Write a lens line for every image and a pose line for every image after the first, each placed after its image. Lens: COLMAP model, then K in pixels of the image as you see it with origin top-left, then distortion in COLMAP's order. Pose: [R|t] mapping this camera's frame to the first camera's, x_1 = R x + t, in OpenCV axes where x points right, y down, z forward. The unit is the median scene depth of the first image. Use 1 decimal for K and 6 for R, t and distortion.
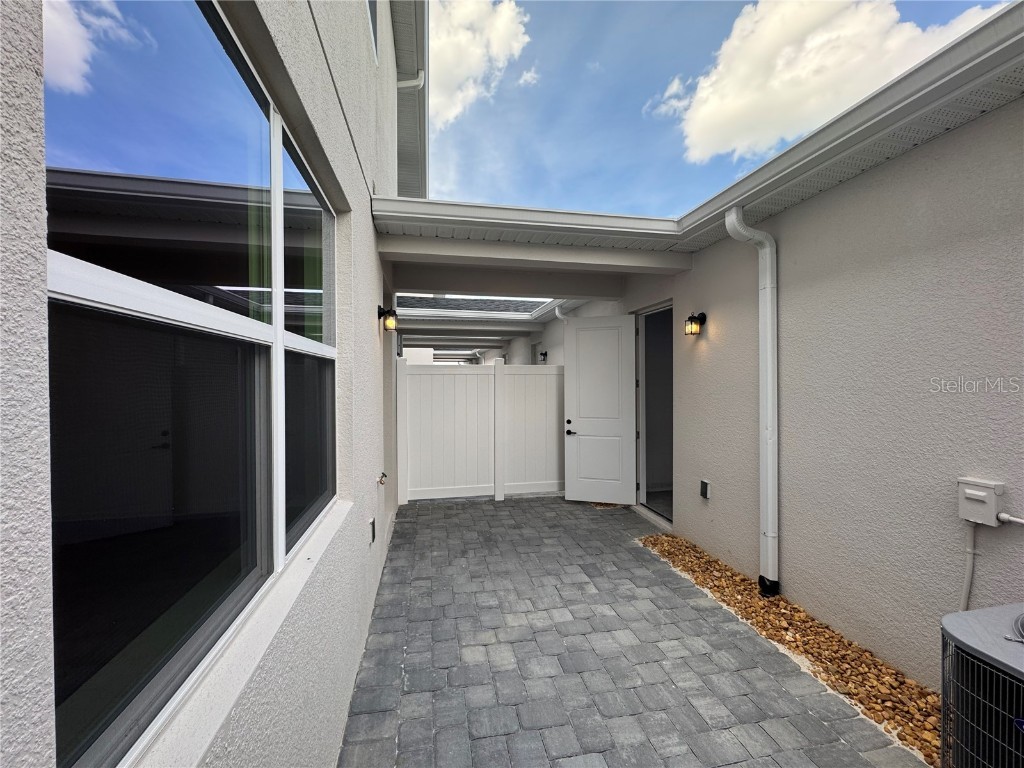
lens RADIAL K [[411.3, 0, 510.0], [0, 411.3, 382.0], [0, 0, 1]] dist [-0.001351, 0.000184]
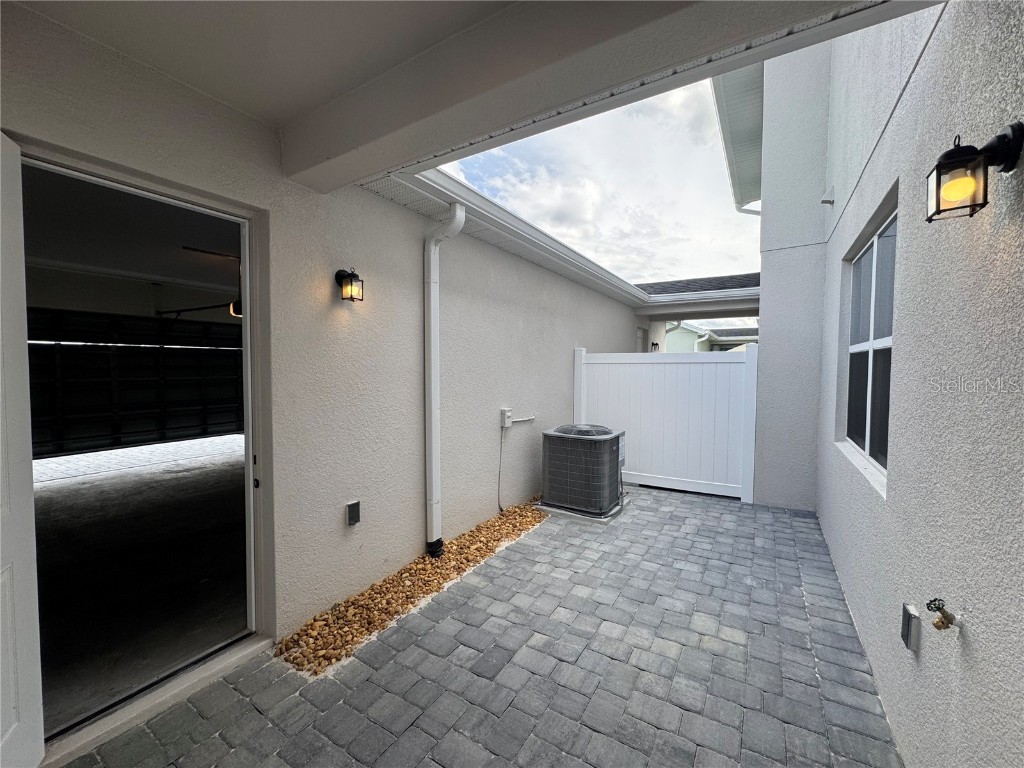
lens RADIAL K [[411.3, 0, 510.0], [0, 411.3, 382.0], [0, 0, 1]] dist [-0.001351, 0.000184]
pose [[-0.729267, -0.026837, 0.683702, -0.309154], [0.003557, 0.999068, 0.043010, -0.008362], [-0.684220, 0.033798, -0.728492, 1.781470]]
